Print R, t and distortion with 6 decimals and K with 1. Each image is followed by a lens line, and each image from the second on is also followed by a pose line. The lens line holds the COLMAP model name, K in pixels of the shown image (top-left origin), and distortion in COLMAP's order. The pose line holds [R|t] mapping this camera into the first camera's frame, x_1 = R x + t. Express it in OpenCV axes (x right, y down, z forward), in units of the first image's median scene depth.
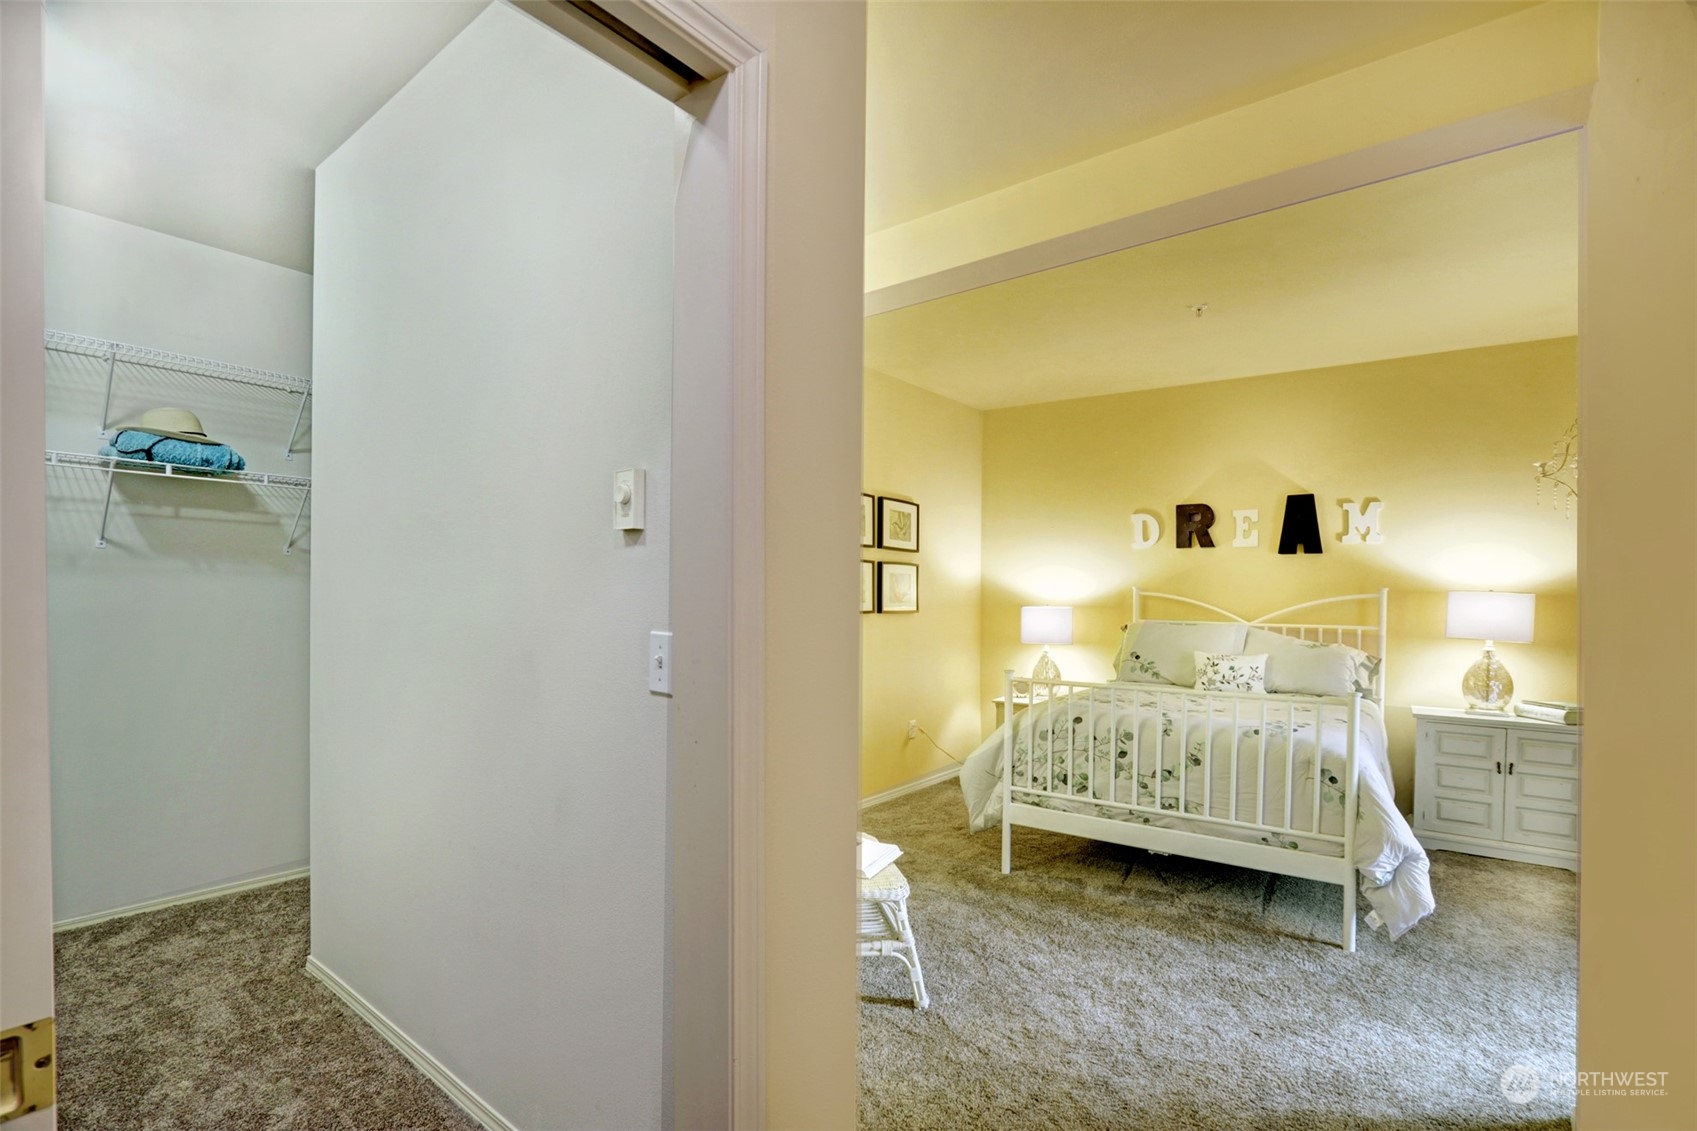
lens RADIAL K [[785.7, 0, 839.2], [0, 785.7, 602.3], [0, 0, 1]] dist [-0.014266, 0.002003]
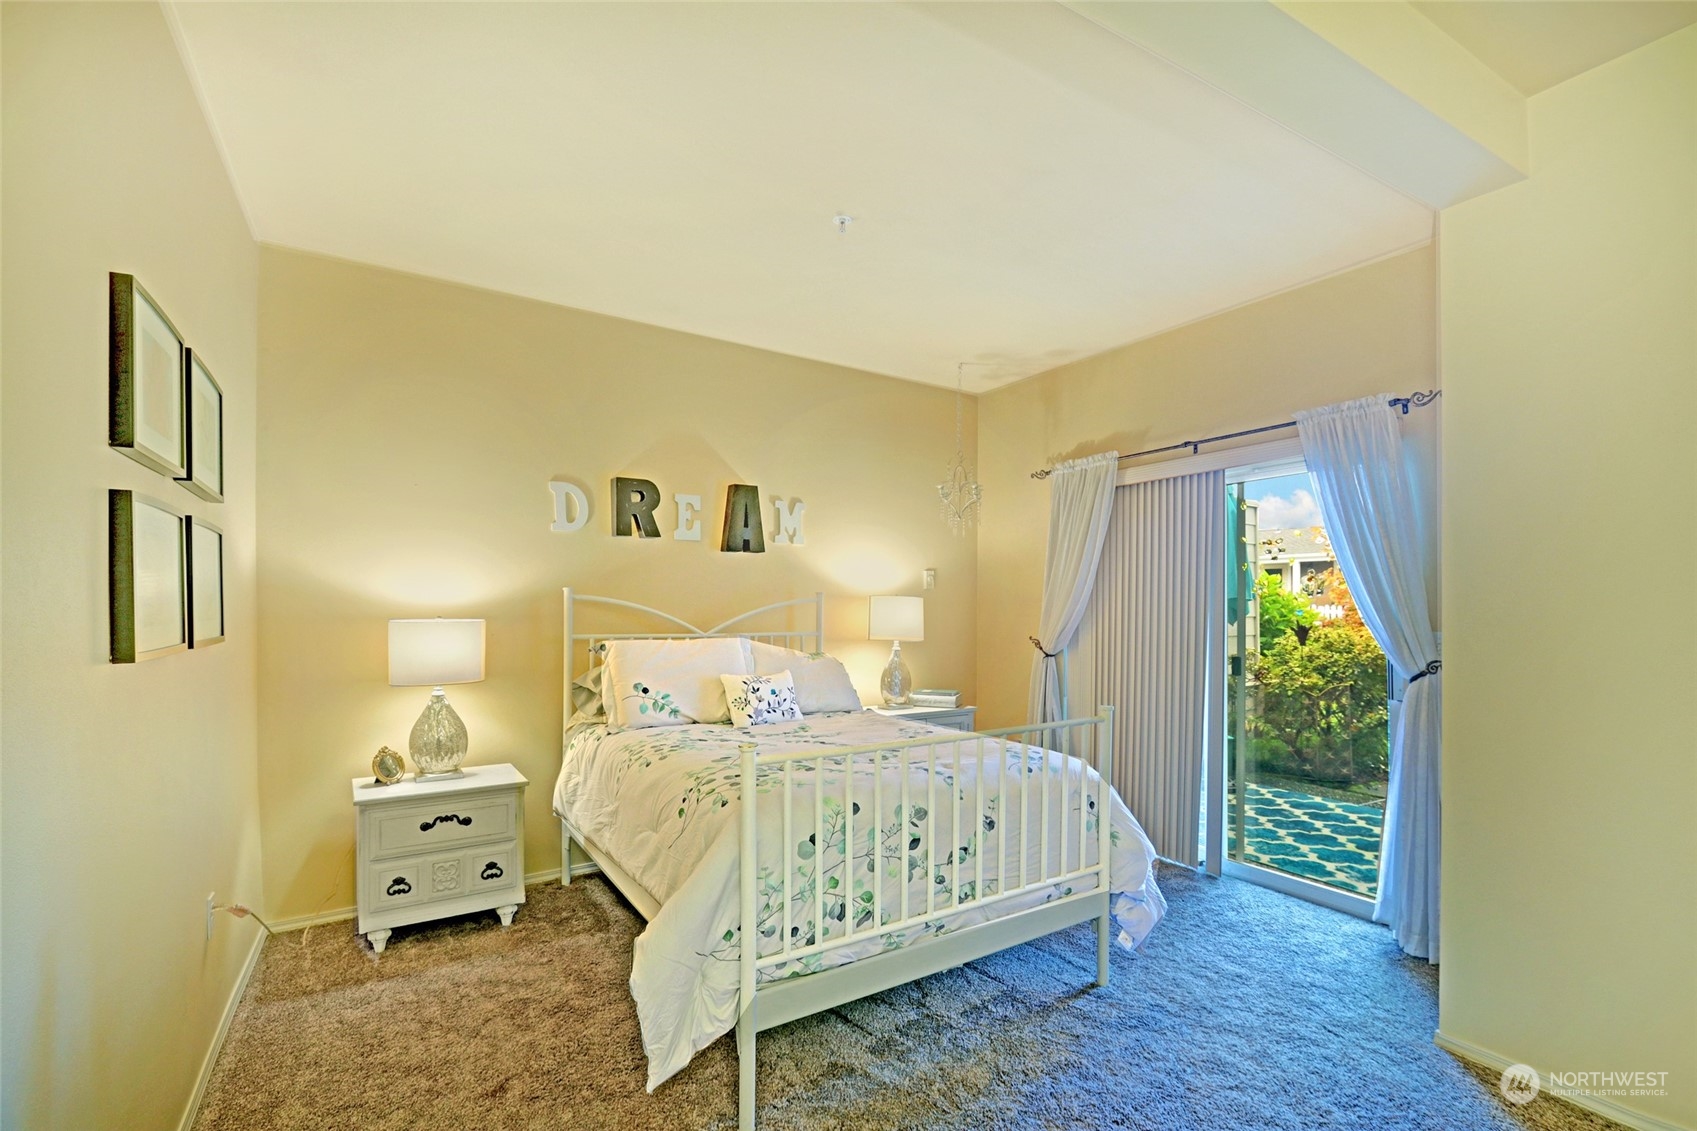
lens RADIAL K [[785.7, 0, 855.3], [0, 785.7, 604.6], [0, 0, 1]] dist [-0.014266, 0.002003]
pose [[0.346981, -0.007832, 0.937839, -0.119804], [0.005876, 0.999964, 0.006177, -0.005045], [-0.937854, 0.003367, 0.347015, 0.355374]]
